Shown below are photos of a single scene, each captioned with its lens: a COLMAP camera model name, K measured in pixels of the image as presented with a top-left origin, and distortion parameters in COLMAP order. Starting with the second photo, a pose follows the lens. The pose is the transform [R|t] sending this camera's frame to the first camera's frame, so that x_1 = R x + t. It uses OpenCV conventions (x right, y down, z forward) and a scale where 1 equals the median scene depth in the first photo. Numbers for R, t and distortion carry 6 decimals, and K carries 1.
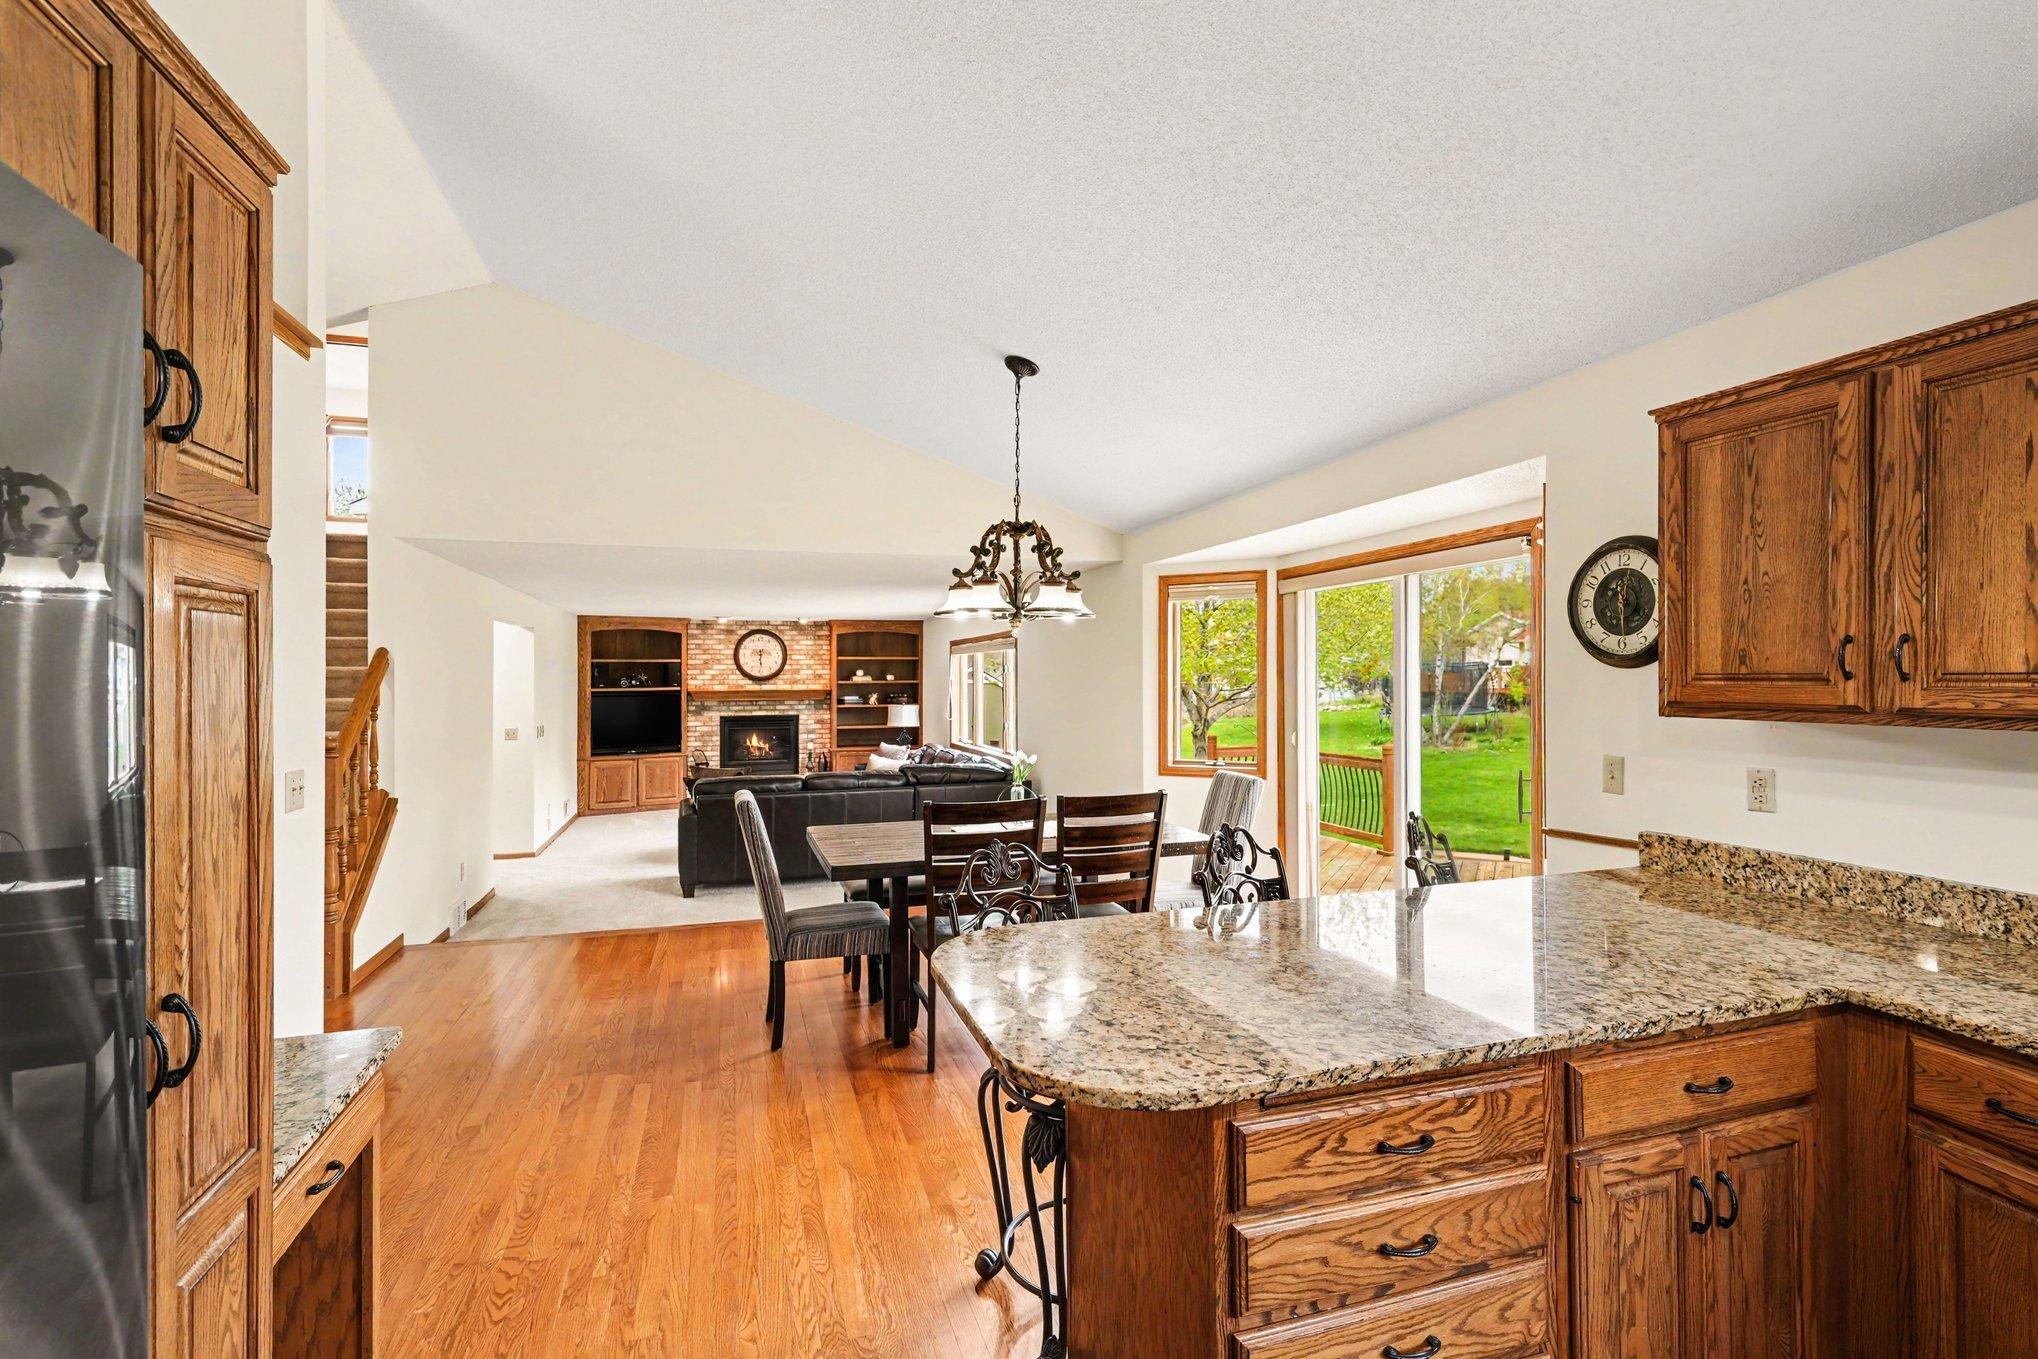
lens RADIAL K [[926.8, 0, 1022.1], [0, 926.8, 647.0], [0, 0, 1]] dist [-0.000491, -0.000113]
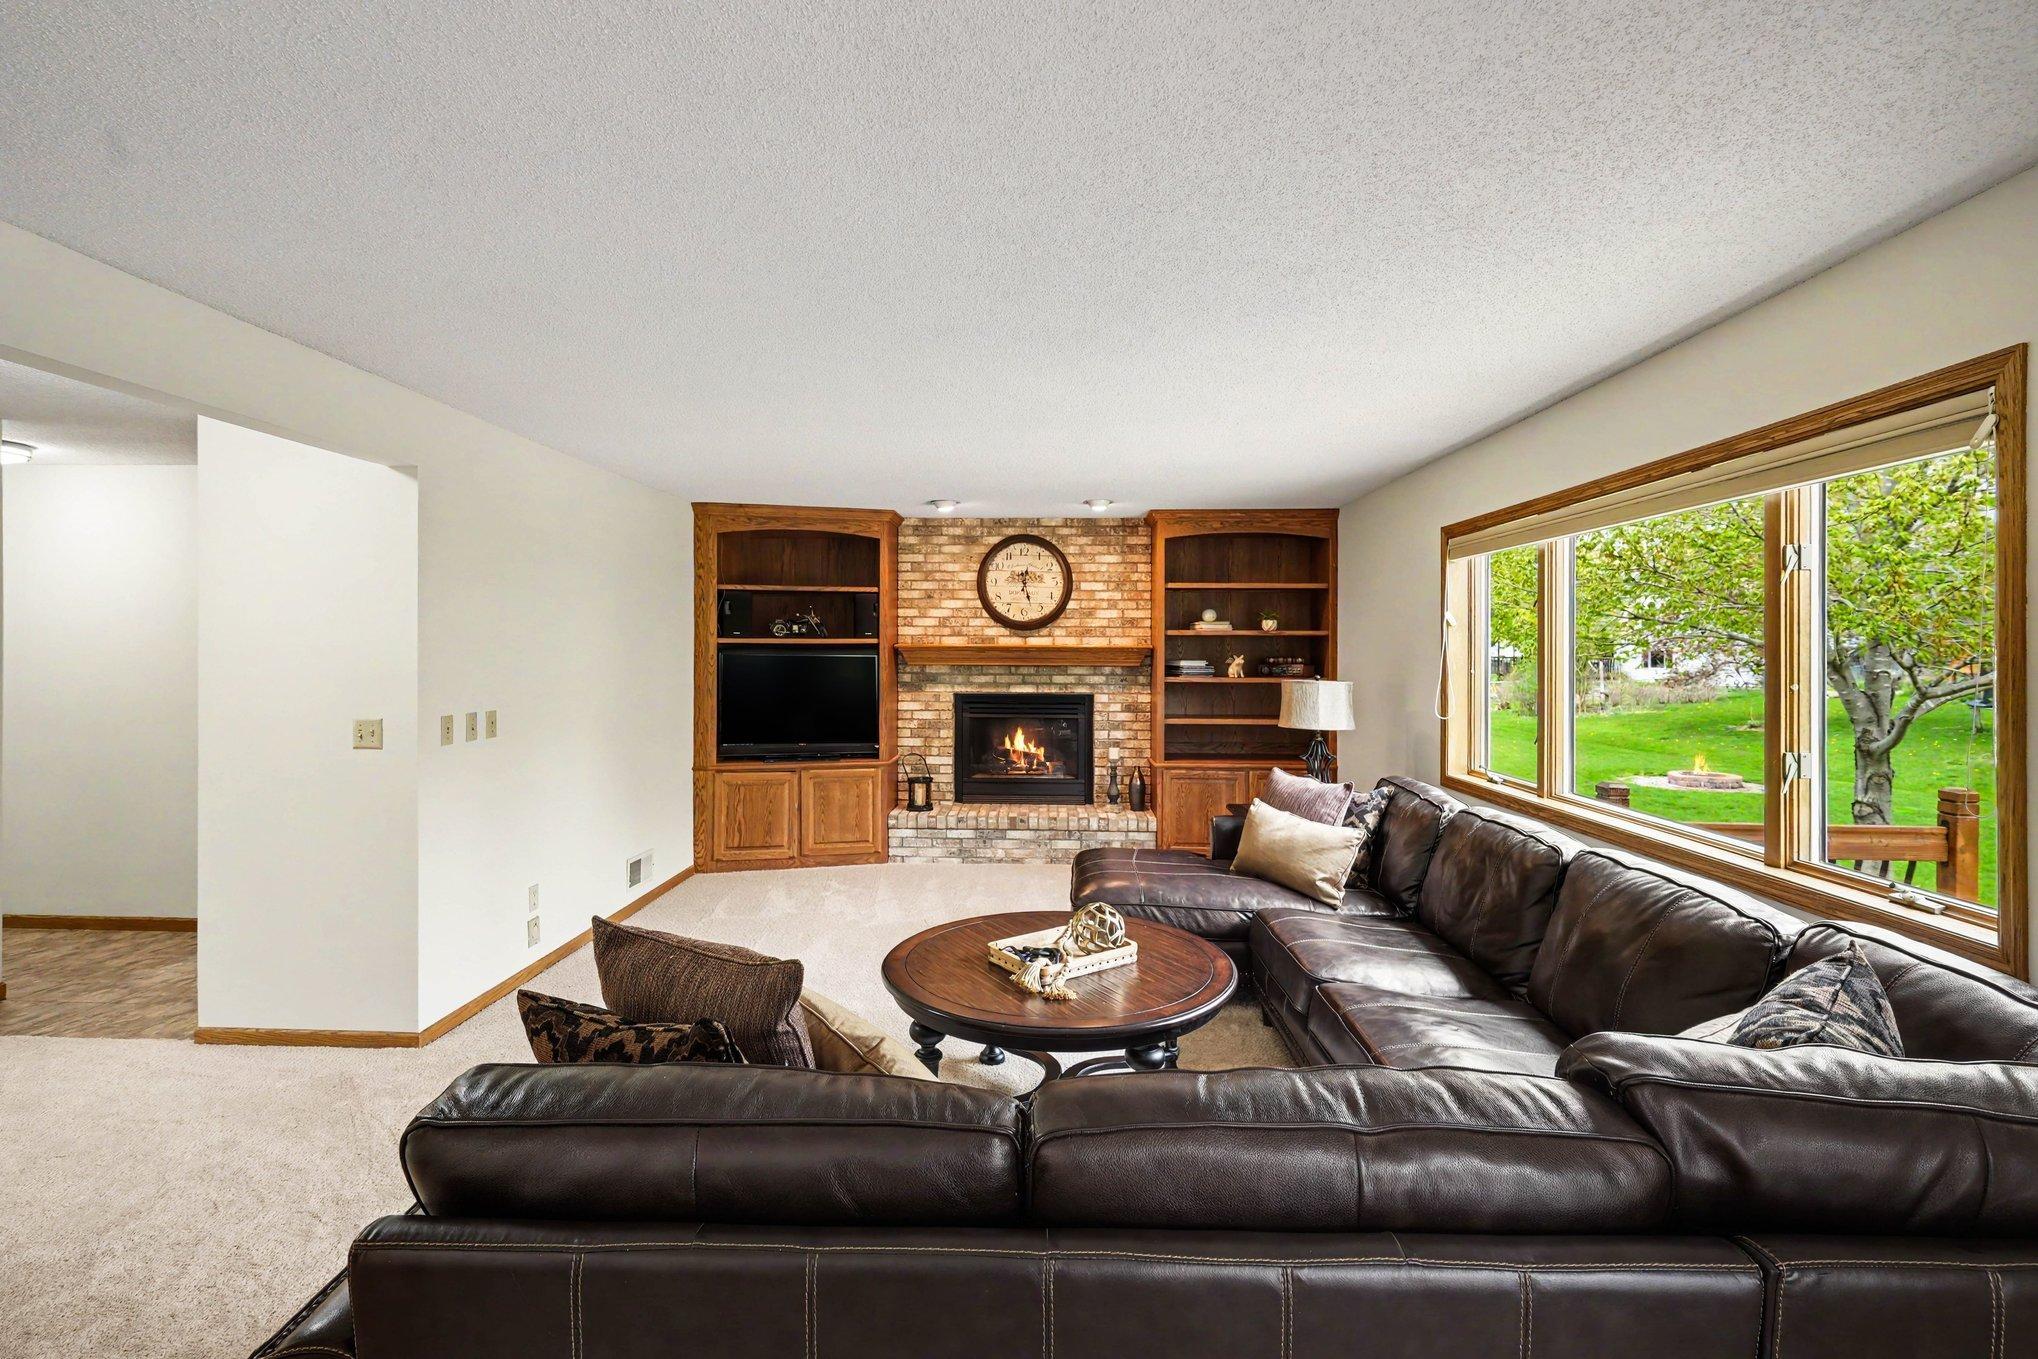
lens RADIAL K [[926.8, 0, 1022.1], [0, 926.8, 647.0], [0, 0, 1]] dist [-0.000491, -0.000113]
pose [[0.942841, 0.007939, -0.333150, -0.103994], [0.001441, 0.999610, 0.027898, 0.031836], [0.333241, -0.026784, 0.942461, 0.493064]]
